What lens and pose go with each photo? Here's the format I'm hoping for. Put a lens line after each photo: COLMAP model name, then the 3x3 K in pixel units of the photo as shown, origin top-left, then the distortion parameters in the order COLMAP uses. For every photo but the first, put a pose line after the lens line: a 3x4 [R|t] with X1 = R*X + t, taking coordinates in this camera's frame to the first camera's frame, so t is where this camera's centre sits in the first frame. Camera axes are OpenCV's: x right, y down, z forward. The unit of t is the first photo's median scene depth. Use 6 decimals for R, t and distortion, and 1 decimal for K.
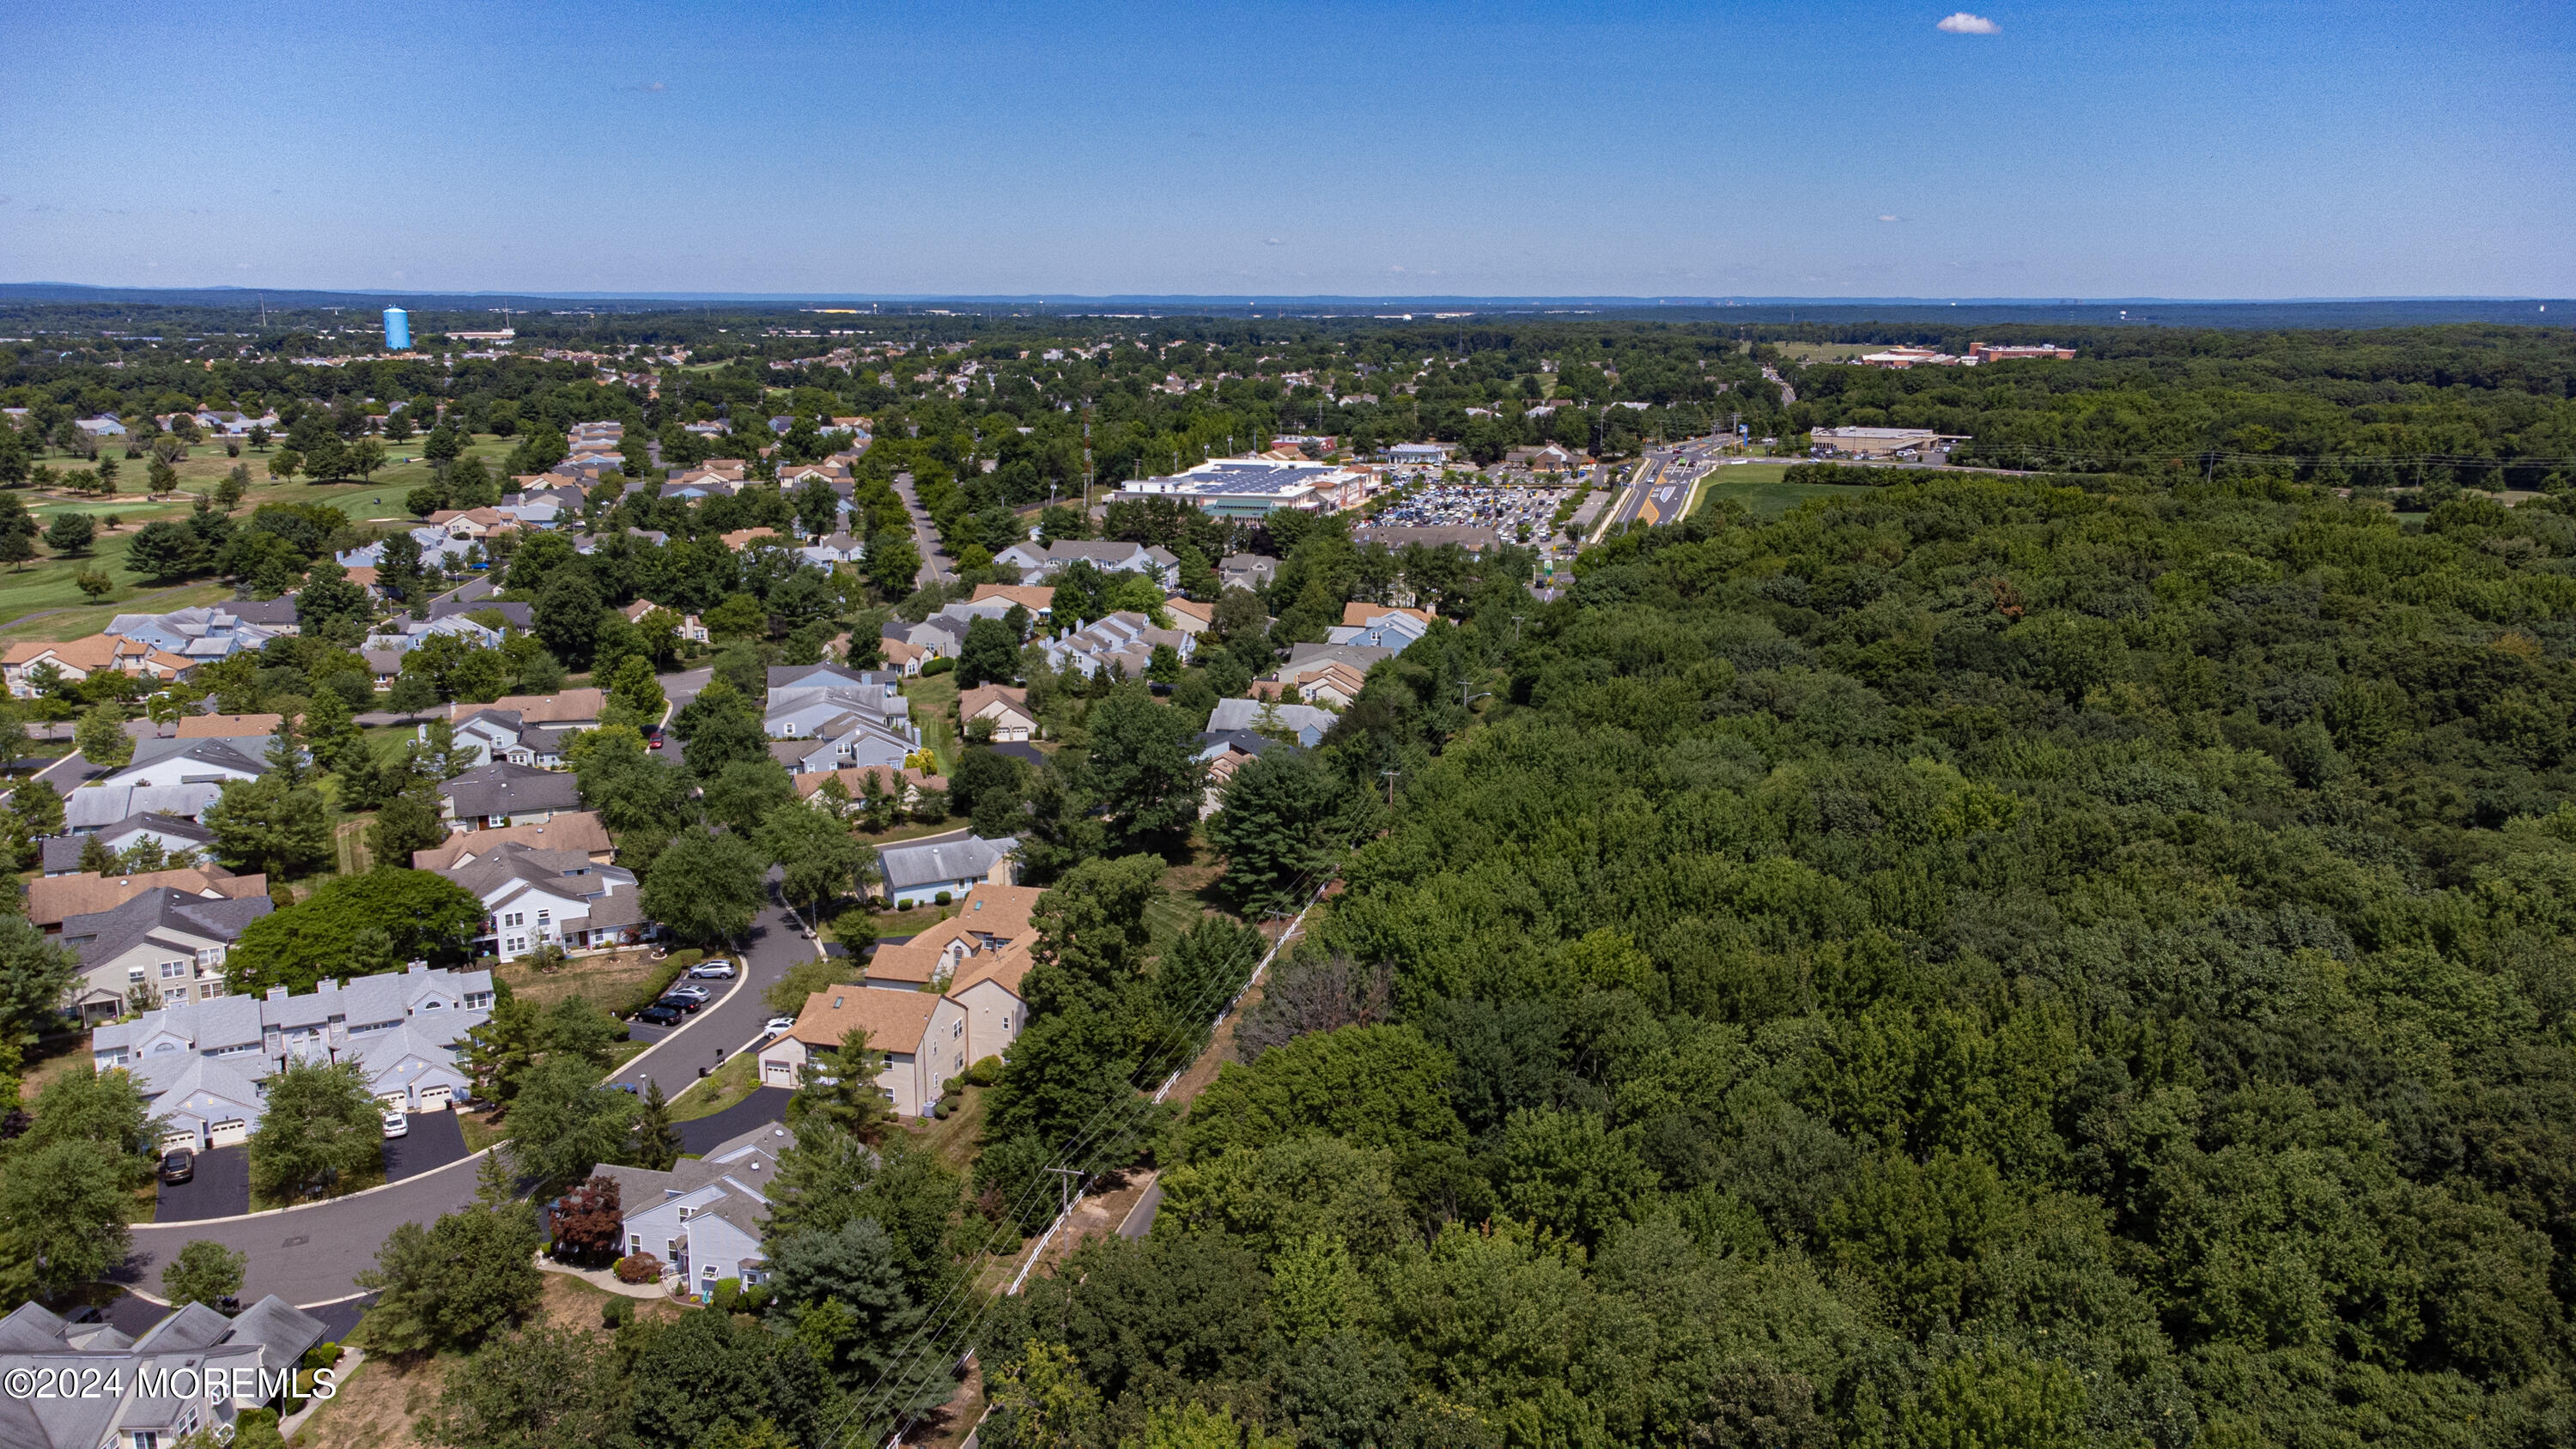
lens RADIAL K [[1948.8, 0, 1298.4], [0, 1948.8, 718.4], [0, 0, 1]] dist [0.005843, 0.095230]
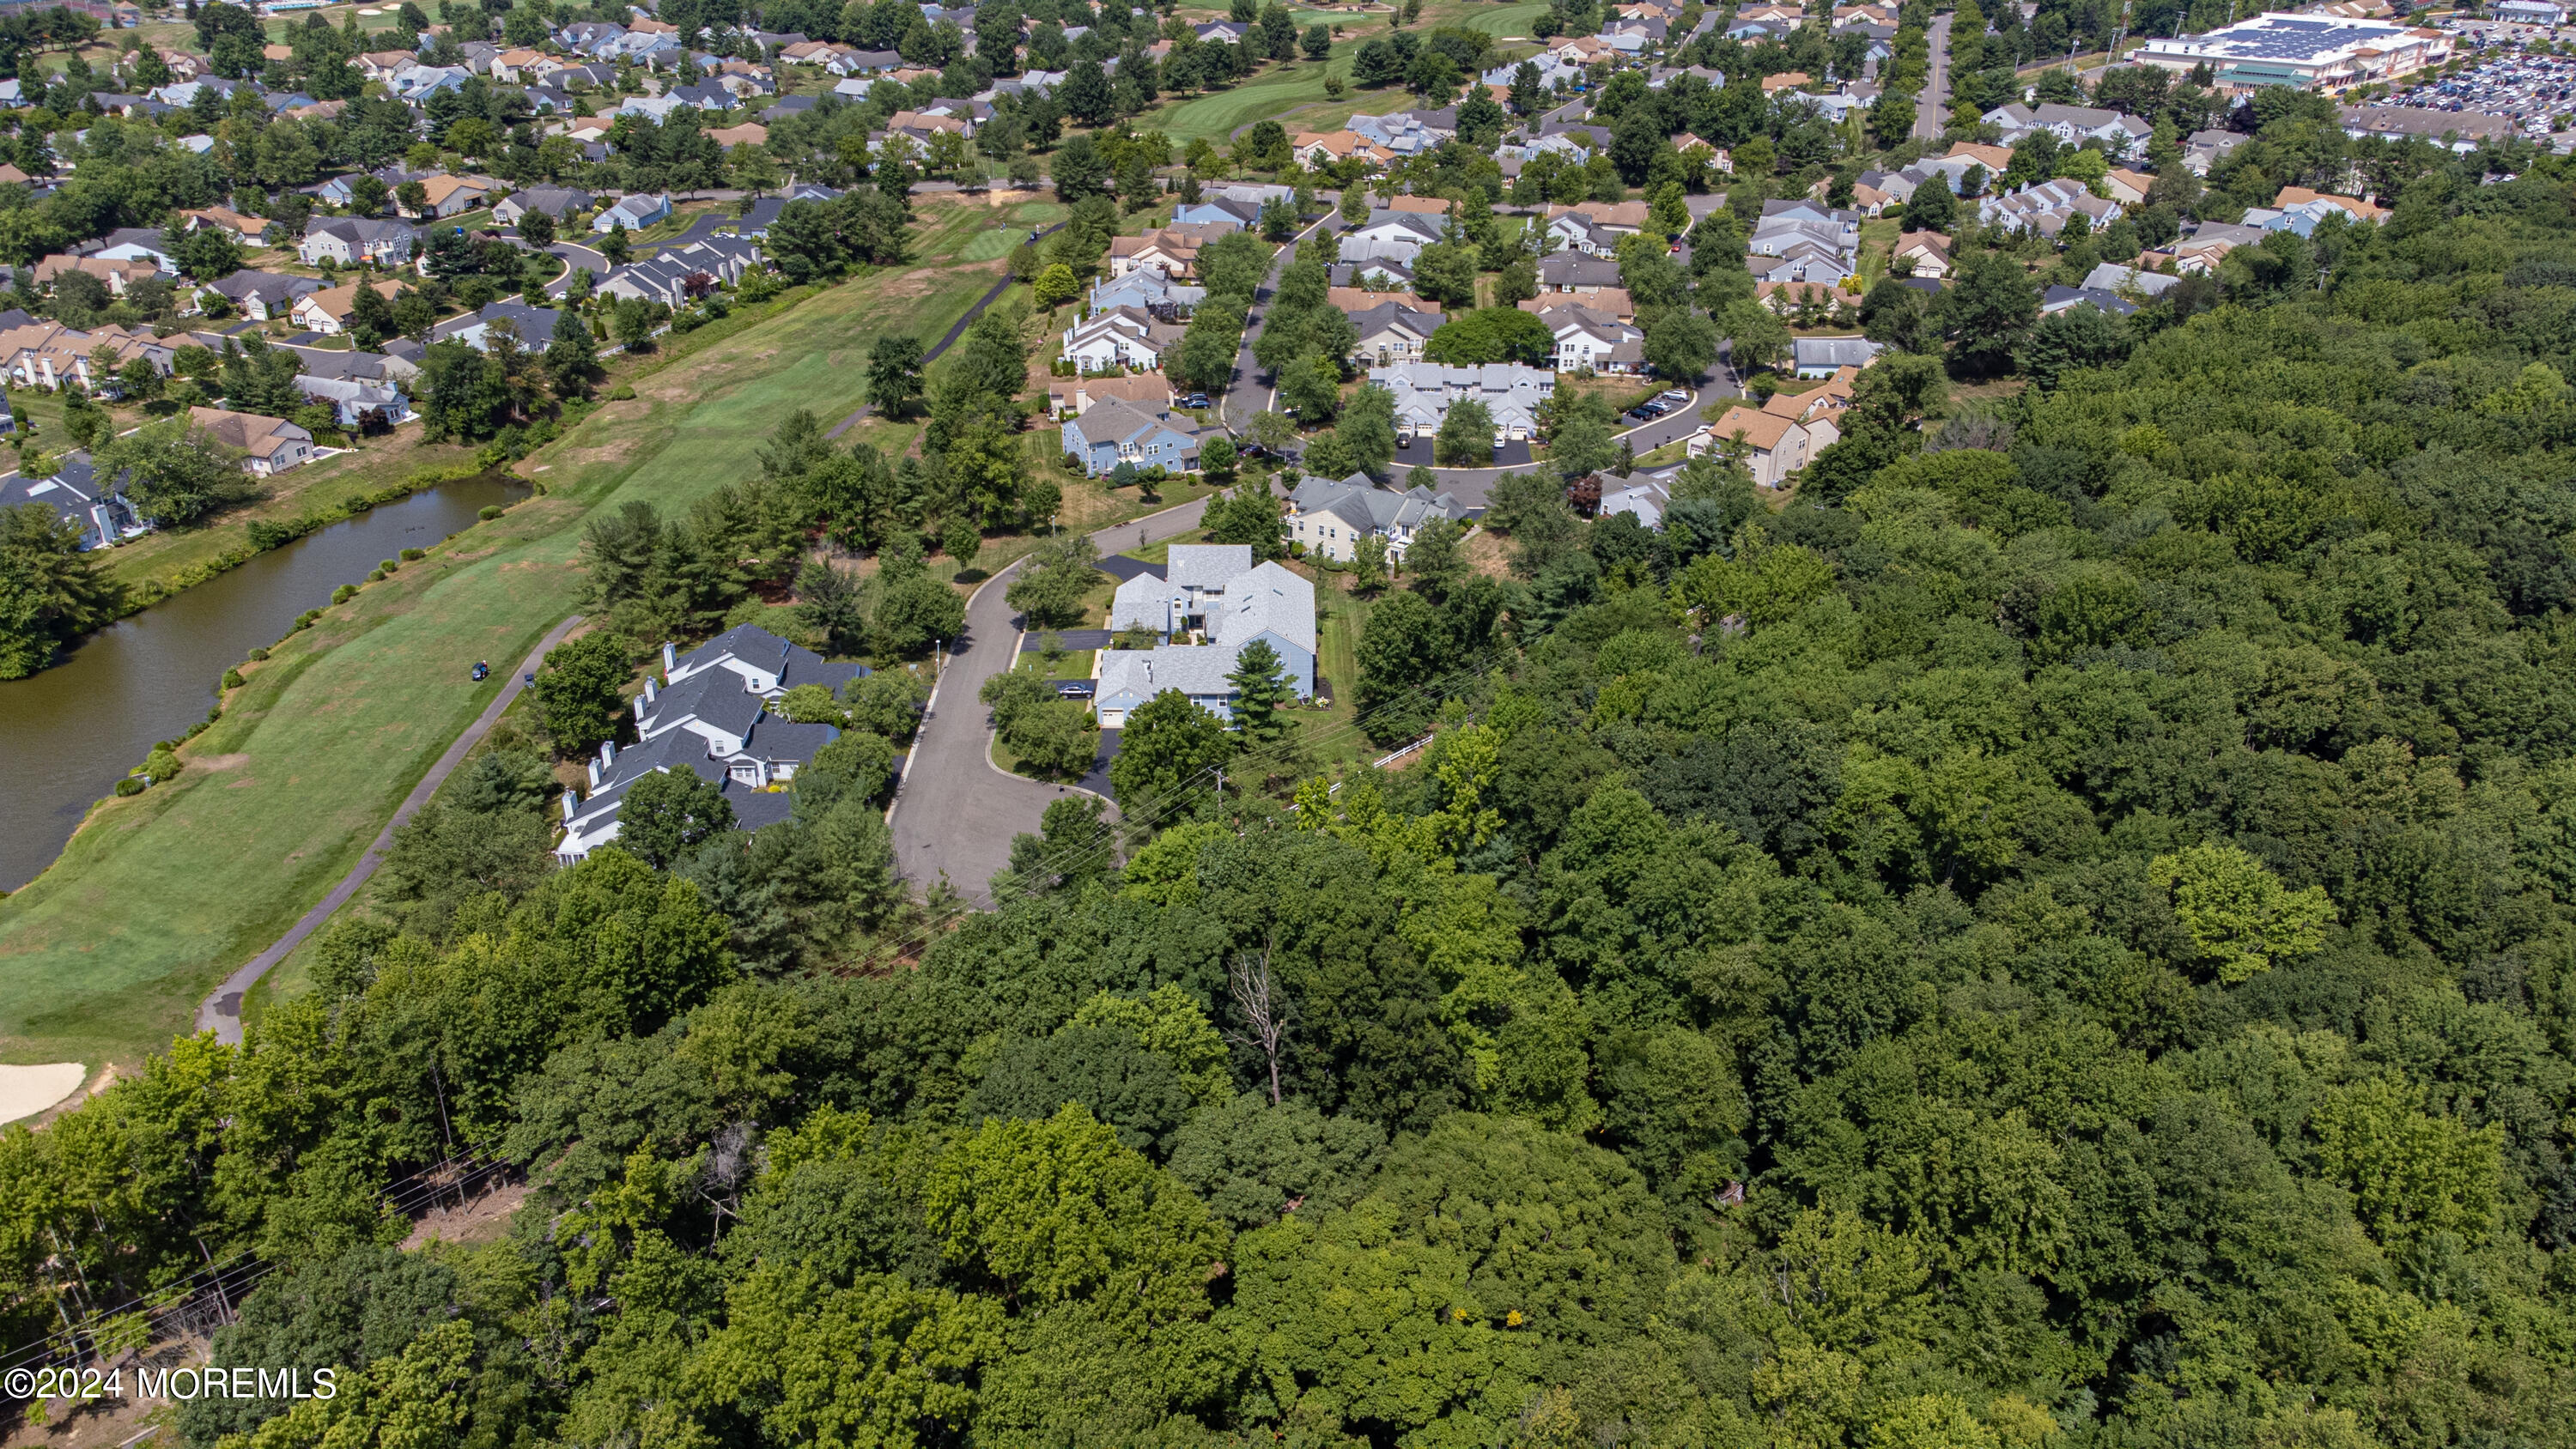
lens RADIAL K [[1948.8, 0, 1298.4], [0, 1948.8, 718.4], [0, 0, 1]] dist [0.005843, 0.095230]
pose [[0.861564, 0.227737, -0.453701, 0.143829], [-0.110098, 0.956280, 0.270936, -0.013097], [0.495567, -0.183477, 0.848970, -0.371600]]
